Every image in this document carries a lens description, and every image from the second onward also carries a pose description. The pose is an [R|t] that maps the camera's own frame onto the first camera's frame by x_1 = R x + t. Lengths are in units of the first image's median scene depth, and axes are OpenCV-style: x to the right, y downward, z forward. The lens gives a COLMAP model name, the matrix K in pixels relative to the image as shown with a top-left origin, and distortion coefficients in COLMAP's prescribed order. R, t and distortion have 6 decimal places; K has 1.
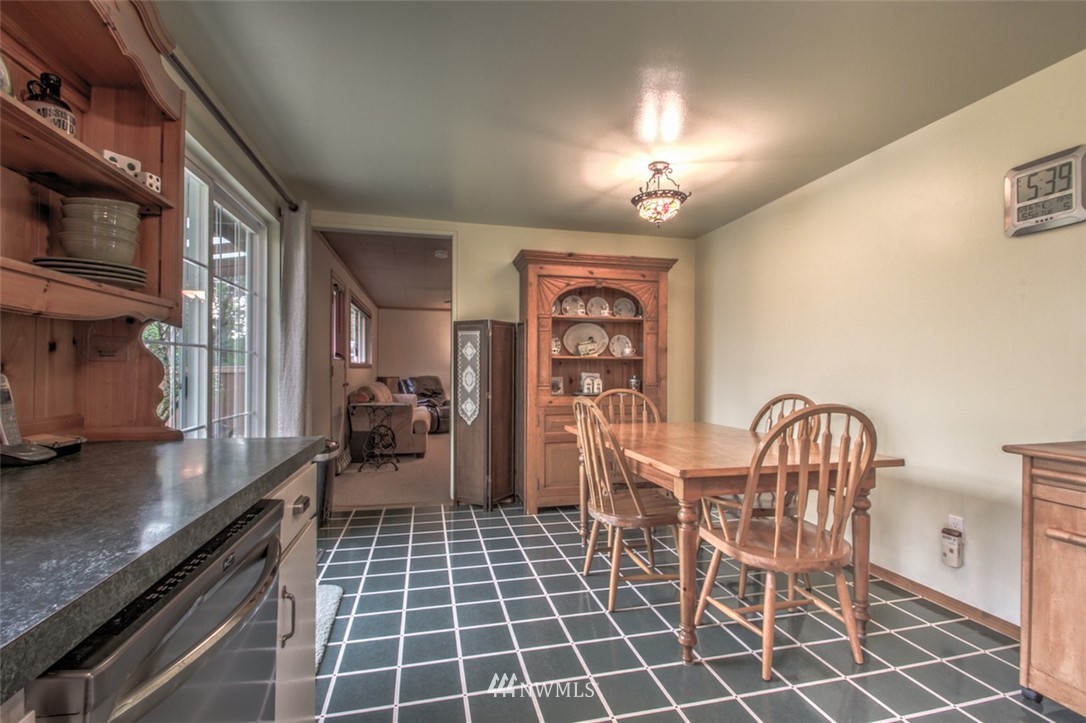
lens RADIAL K [[503.6, 0, 551.5], [0, 503.6, 370.5], [0, 0, 1]] dist [0.016369, -0.015590]
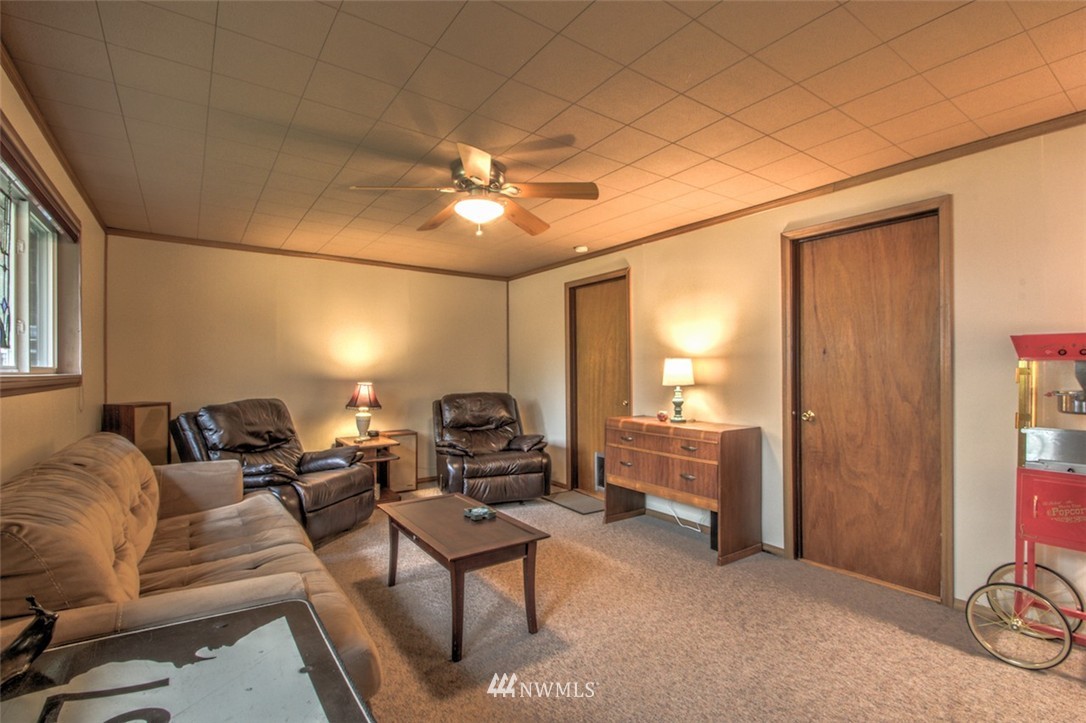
lens RADIAL K [[503.6, 0, 551.5], [0, 503.6, 370.5], [0, 0, 1]] dist [0.016369, -0.015590]
pose [[0.928420, -0.004372, 0.371507, -0.181246], [0.004354, 0.999990, 0.000887, -0.013333], [-0.371507, 0.000793, 0.928430, 0.545464]]
